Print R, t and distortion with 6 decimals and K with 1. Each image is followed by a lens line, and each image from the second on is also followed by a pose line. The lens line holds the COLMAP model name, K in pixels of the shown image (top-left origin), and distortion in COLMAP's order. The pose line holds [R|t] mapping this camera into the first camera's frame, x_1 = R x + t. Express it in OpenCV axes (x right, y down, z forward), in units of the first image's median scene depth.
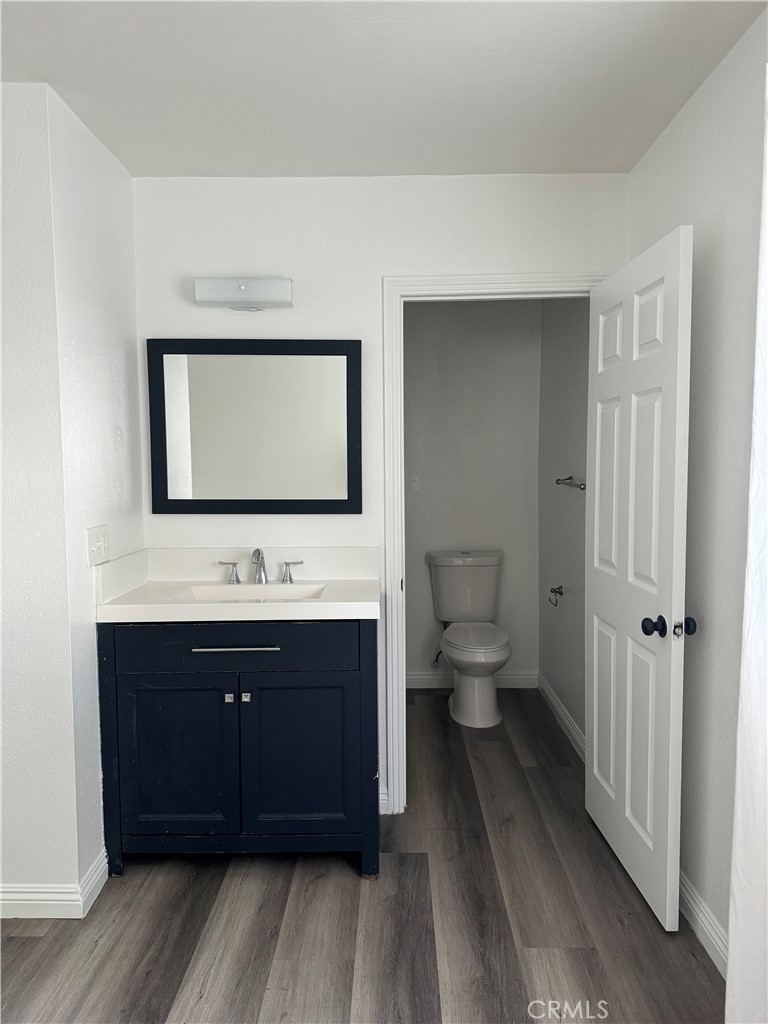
lens RADIAL K [[735.0, 0, 384.0], [0, 735.0, 512.0], [0, 0, 1]] dist [0.000372, -0.003487]
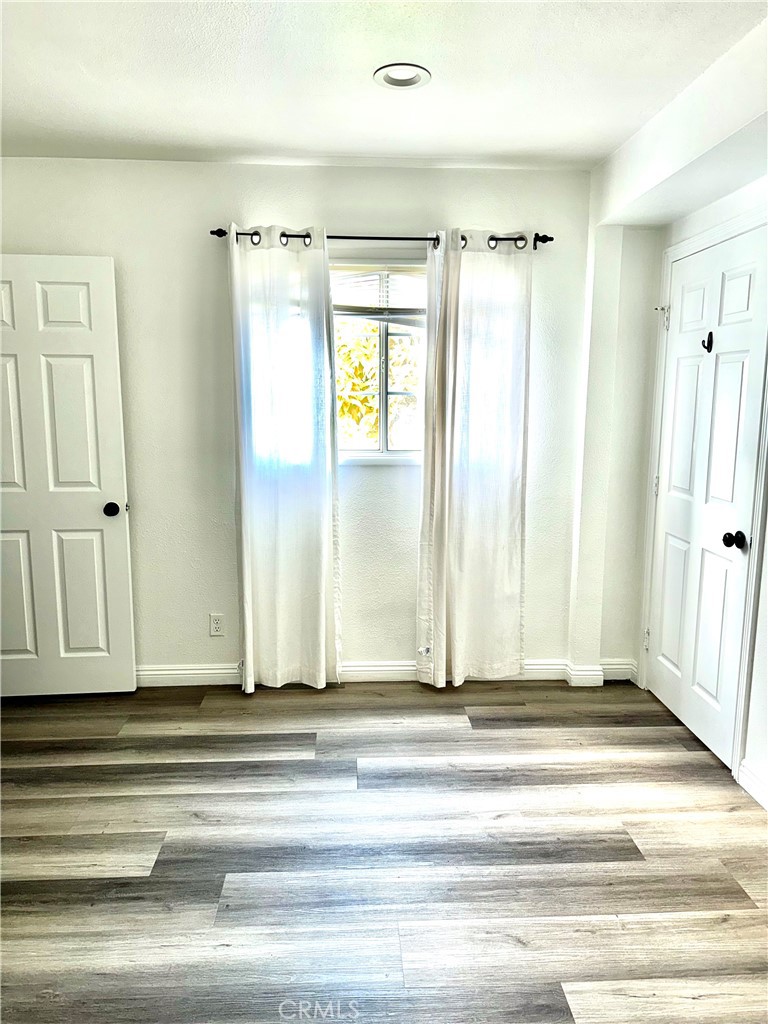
lens RADIAL K [[735.0, 0, 384.0], [0, 735.0, 512.0], [0, 0, 1]] dist [0.000372, -0.003487]
pose [[-0.069977, -0.153555, 0.985659, -1.262215], [0.070902, 0.984817, 0.158457, -0.052358], [-0.995026, 0.080974, -0.058028, 0.514887]]
